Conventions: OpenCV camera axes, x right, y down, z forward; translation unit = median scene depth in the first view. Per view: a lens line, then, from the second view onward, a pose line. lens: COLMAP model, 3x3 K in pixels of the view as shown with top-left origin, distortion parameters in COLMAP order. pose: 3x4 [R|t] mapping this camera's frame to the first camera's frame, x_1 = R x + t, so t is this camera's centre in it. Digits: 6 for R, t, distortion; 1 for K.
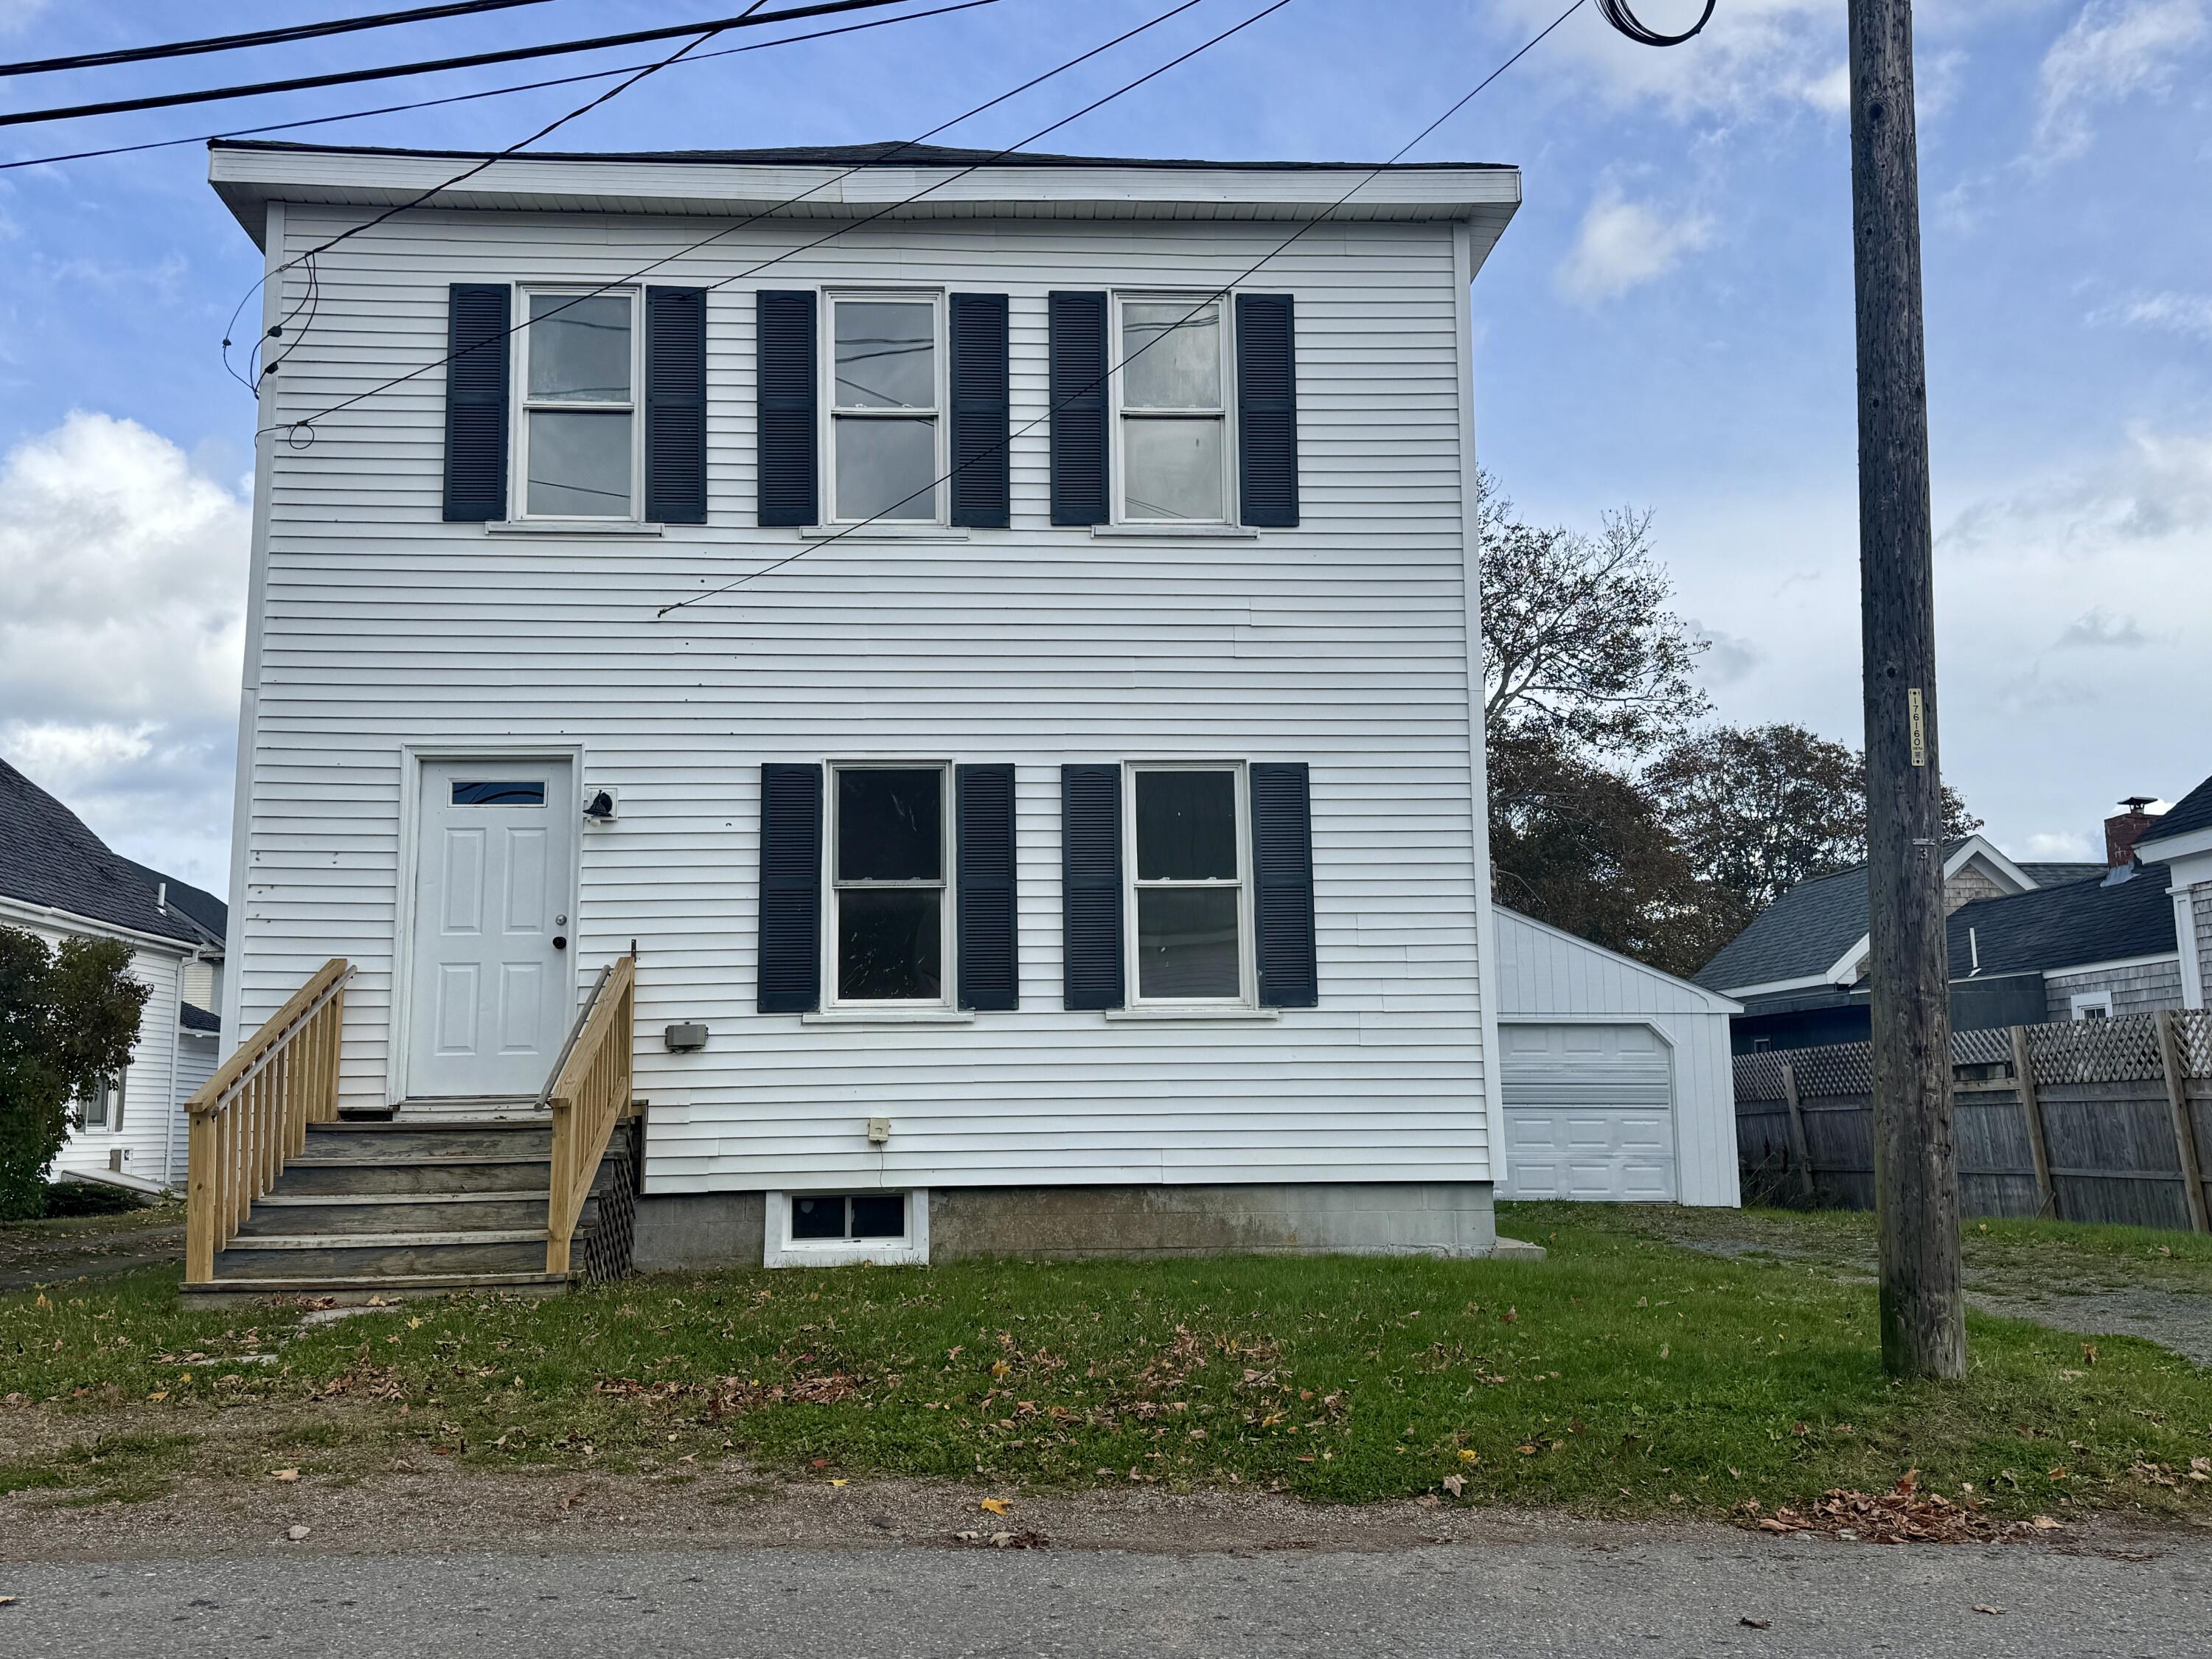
lens RADIAL K [[1979.5, 0, 1108.0], [0, 1979.5, 838.1], [0, 0, 1]] dist [0.112045, -0.079918]
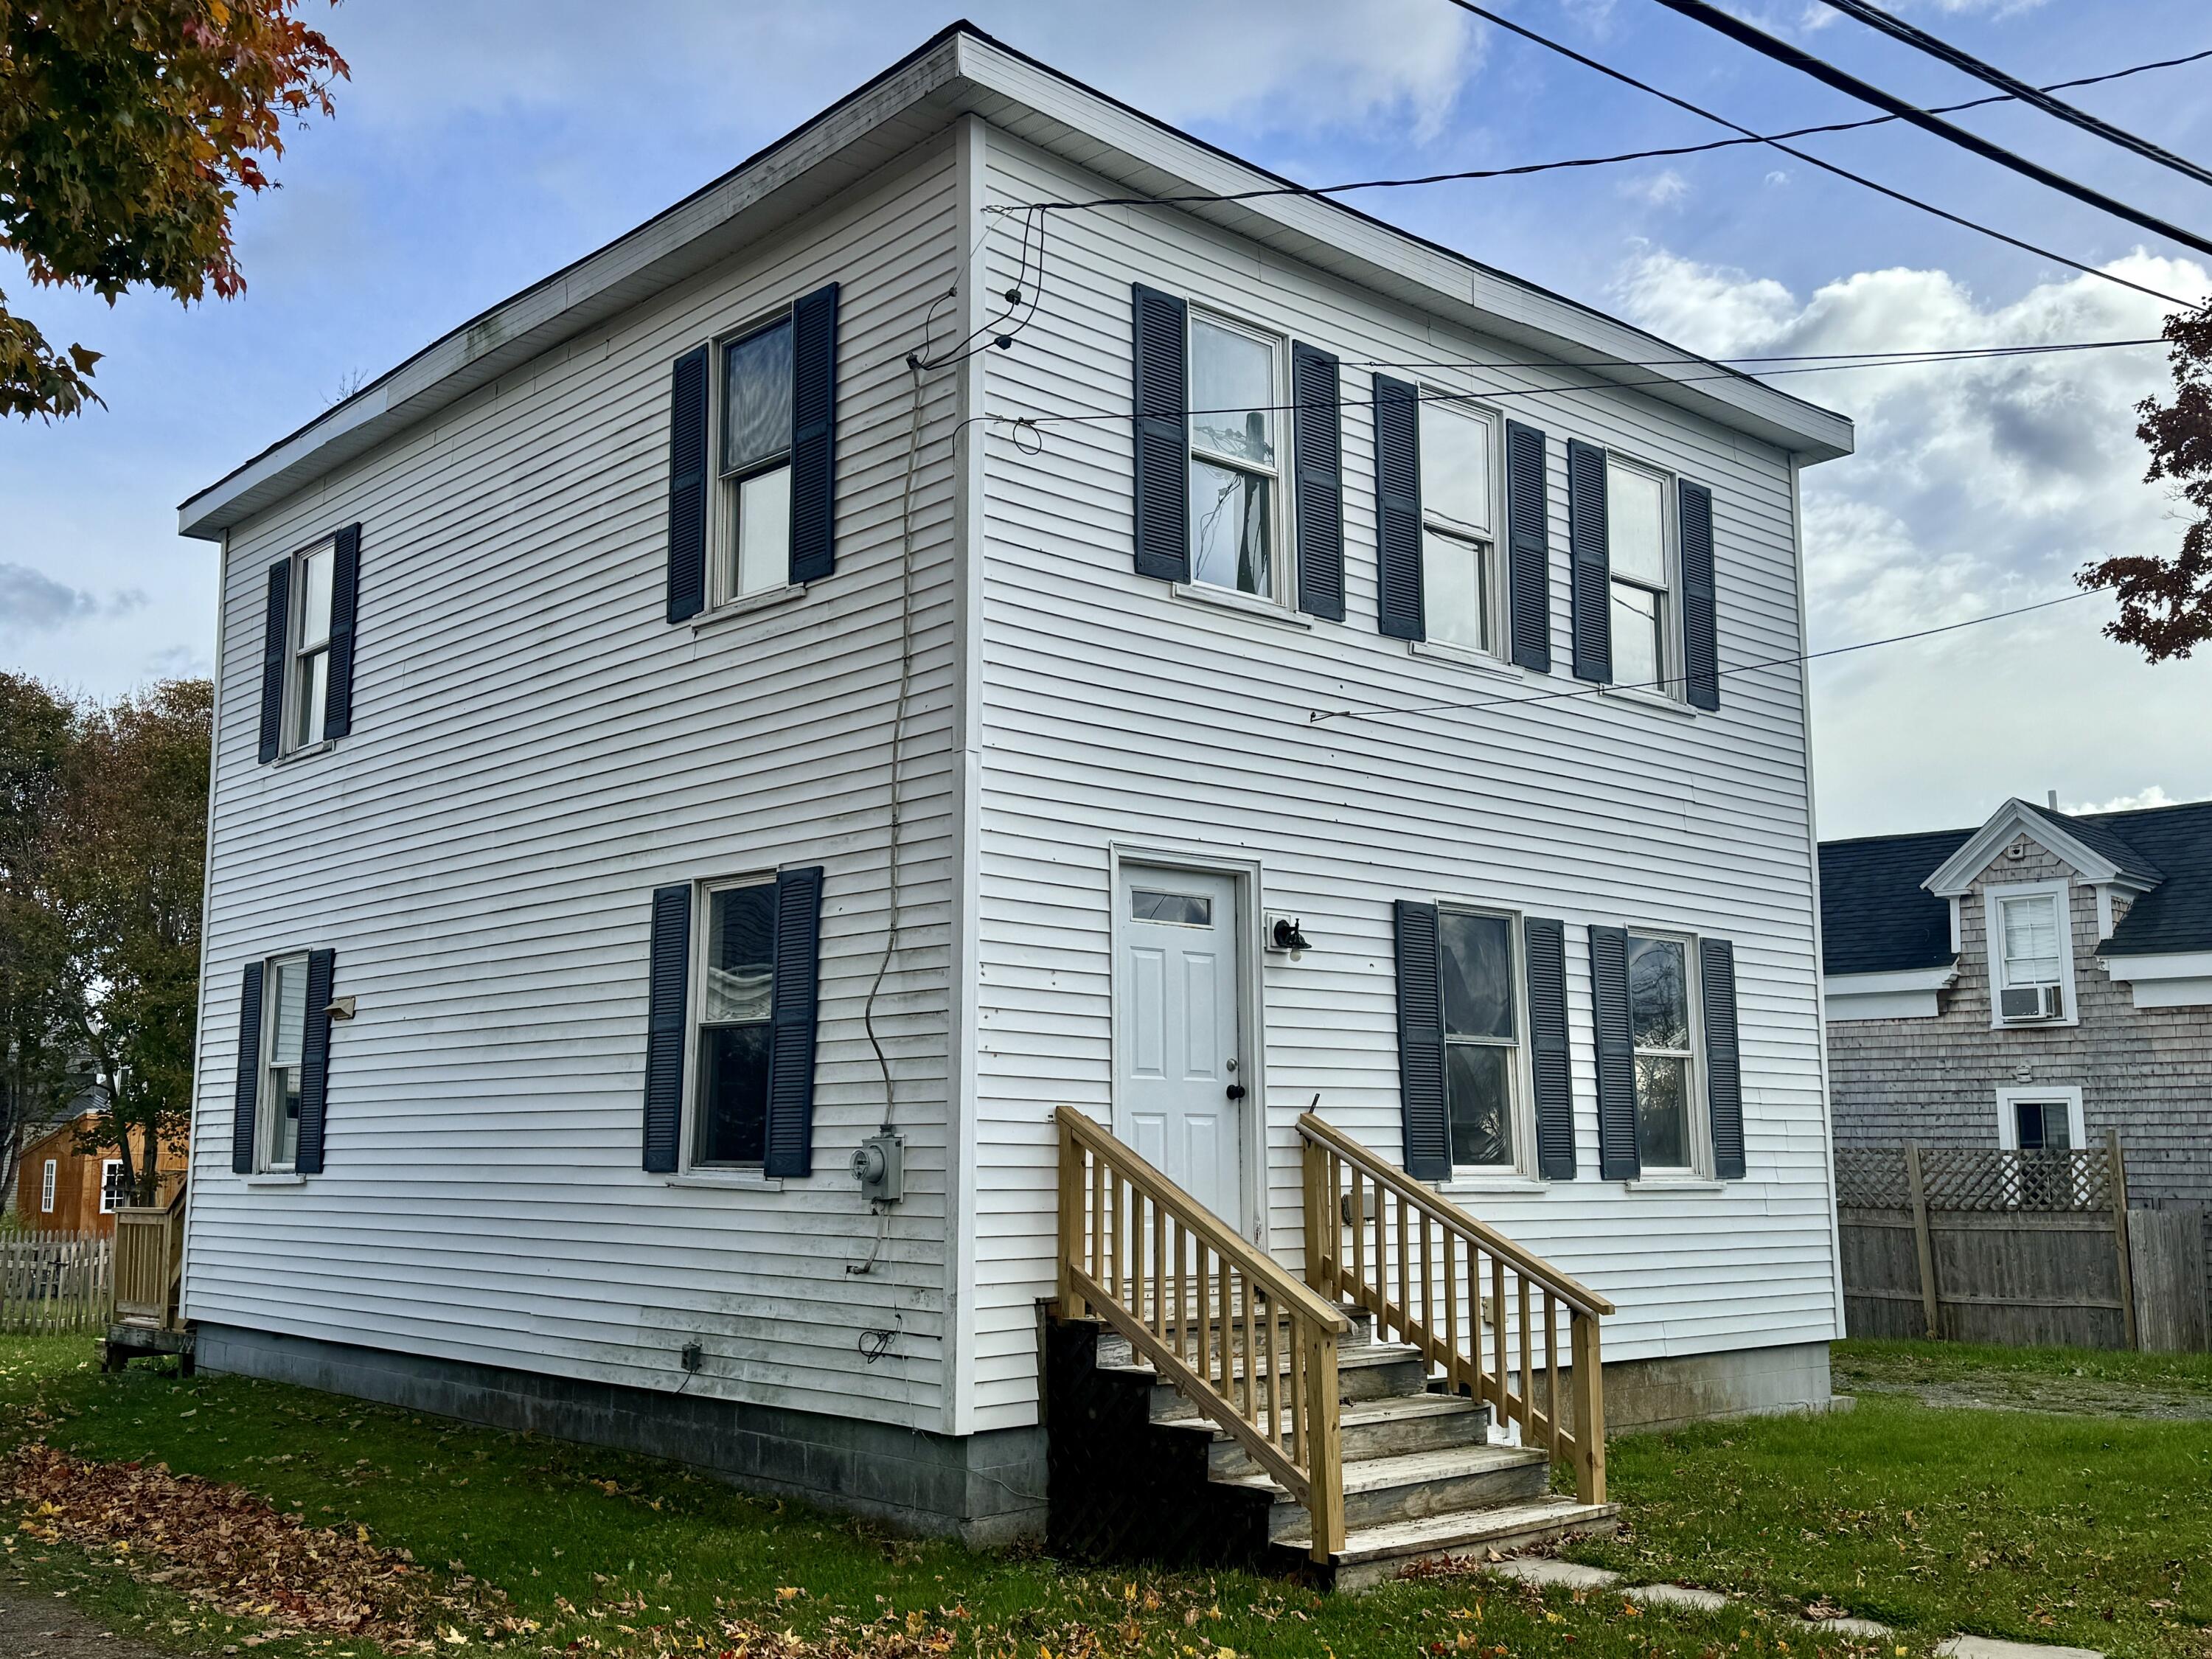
lens RADIAL K [[2135.6, 0, 1104.3], [0, 2135.6, 815.2], [0, 0, 1]] dist [0.114266, 0.000000]
pose [[0.779393, 0.111211, 0.616586, -0.875689], [-0.104823, 0.993395, -0.046672, -0.016288], [-0.617704, -0.028256, 0.785903, 0.313282]]
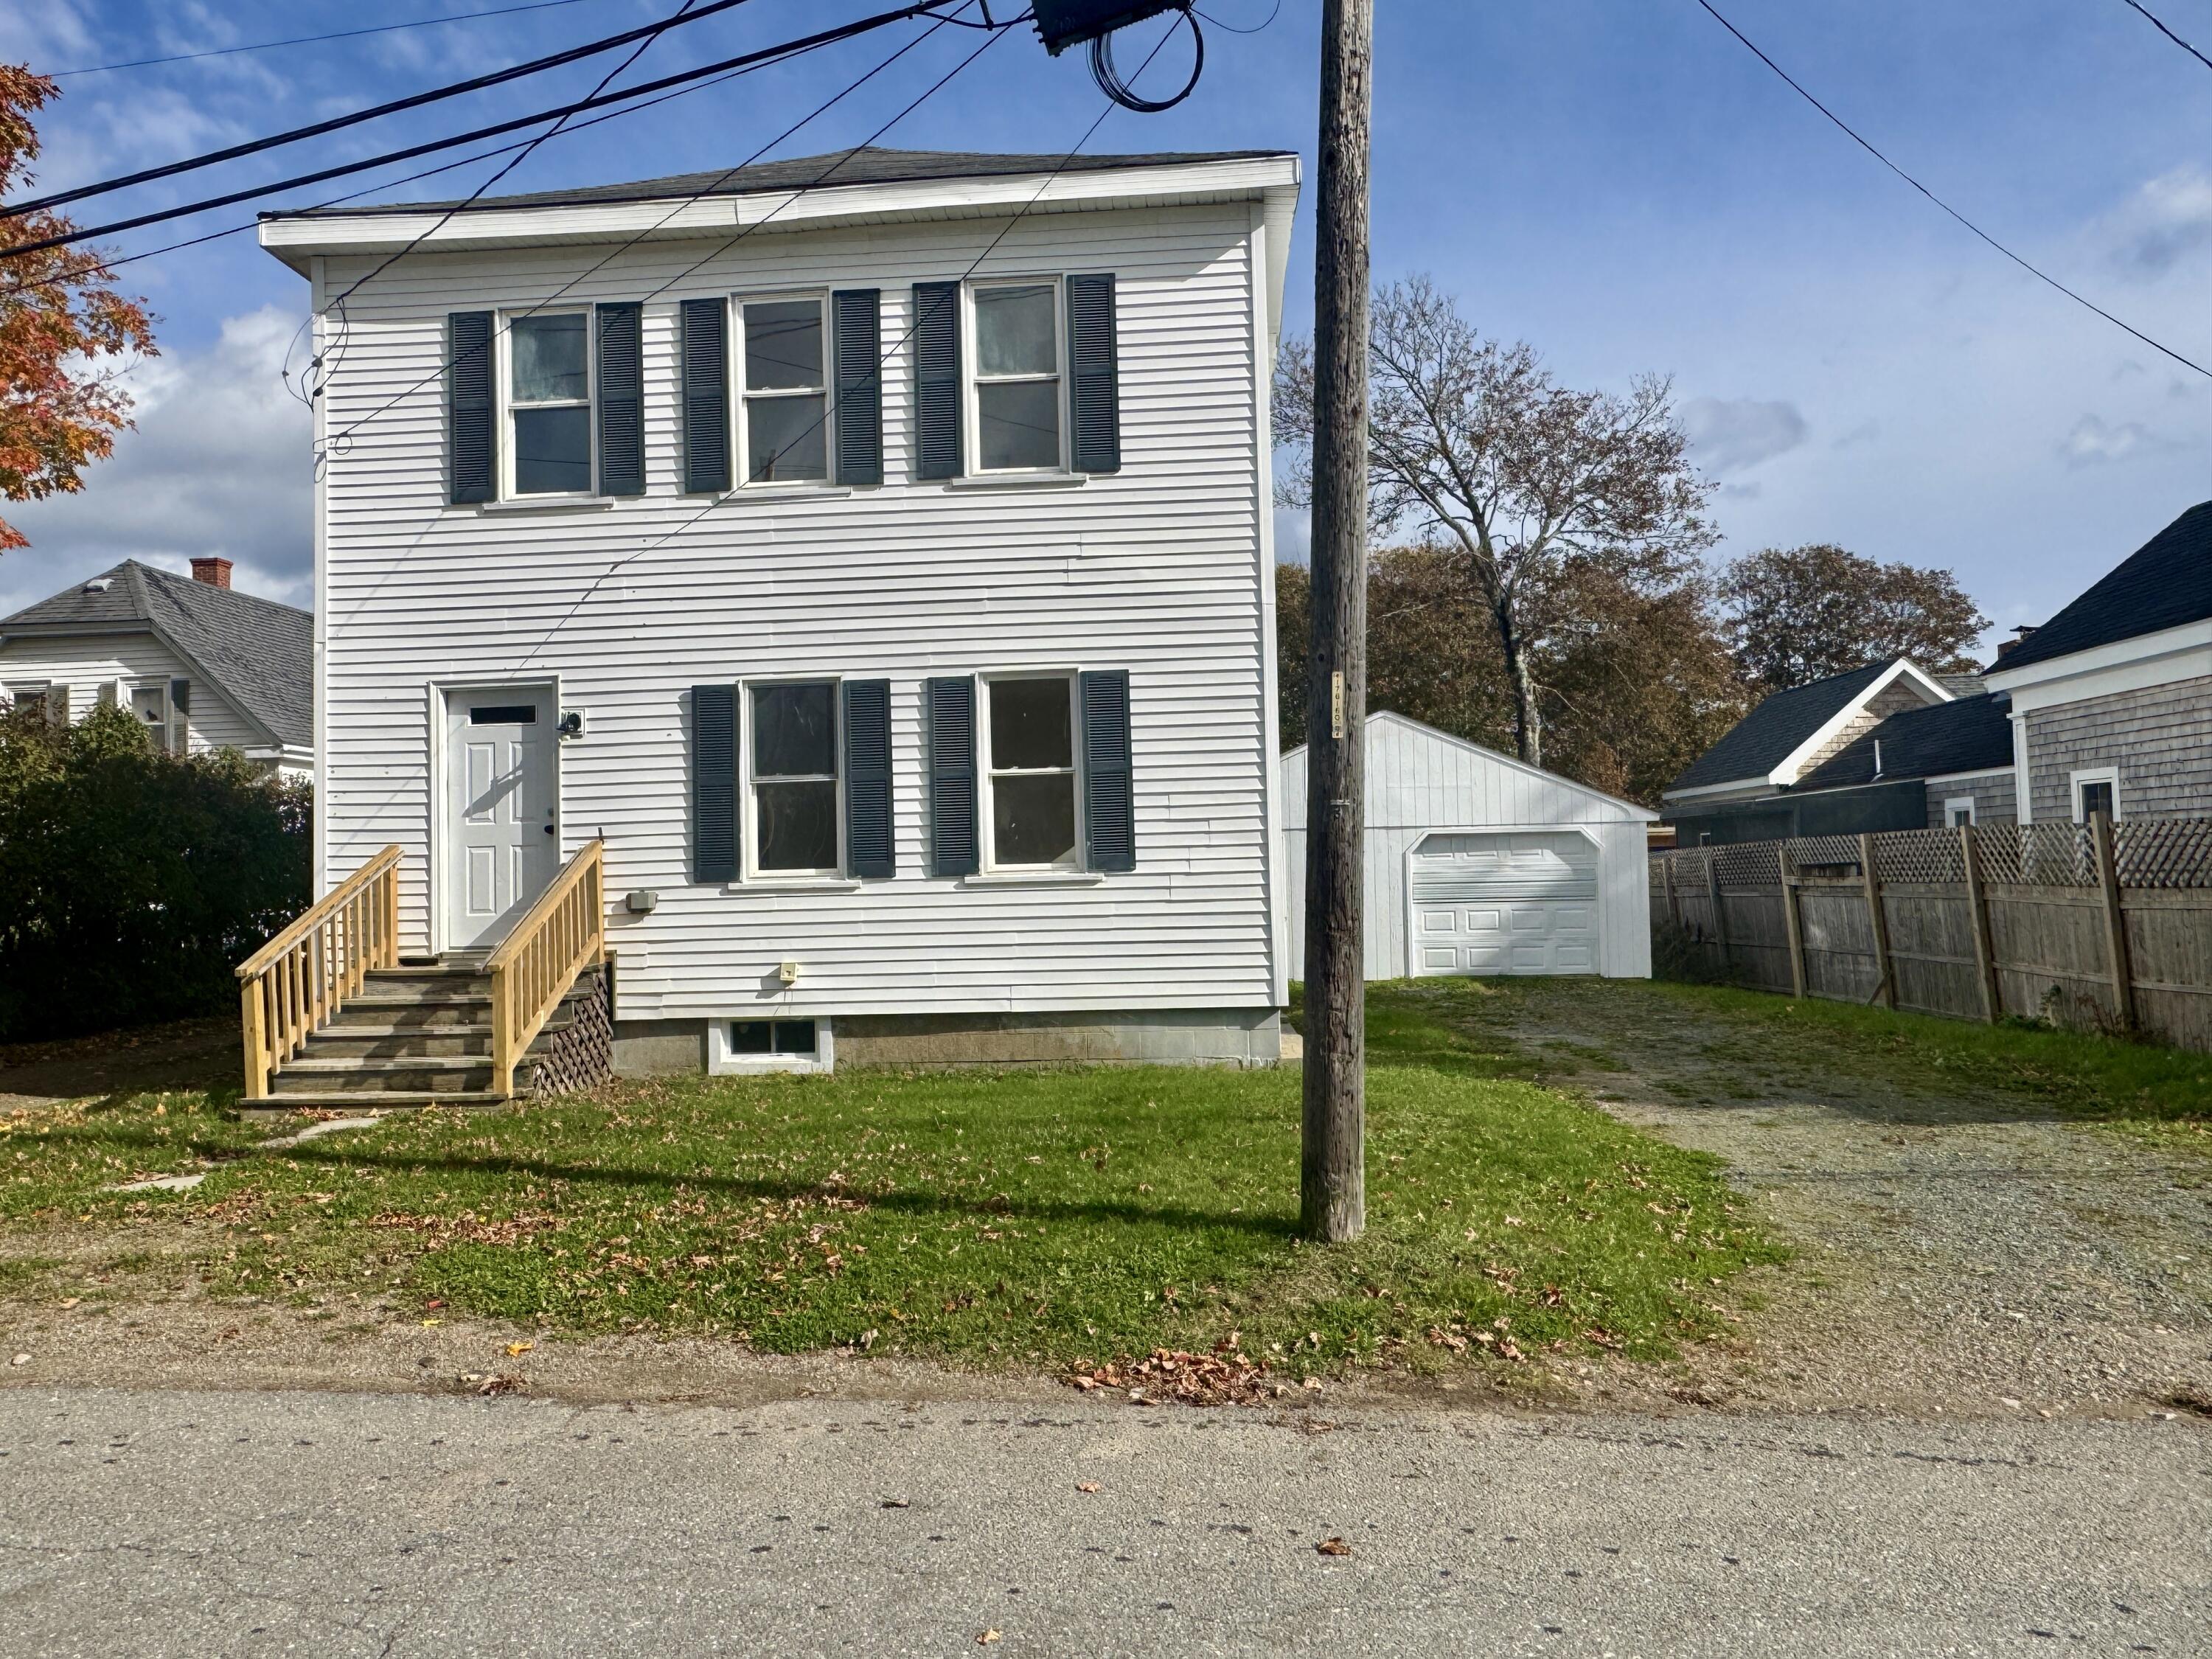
lens RADIAL K [[1582.1, 0, 1093.7], [0, 1582.1, 836.6], [0, 0, 1]] dist [0.003876, 0.016584]
pose [[0.990563, -0.017656, -0.135919, 0.212197], [0.033600, 0.992690, 0.115920, -0.050113], [0.132879, -0.119392, 0.983915, 0.029817]]
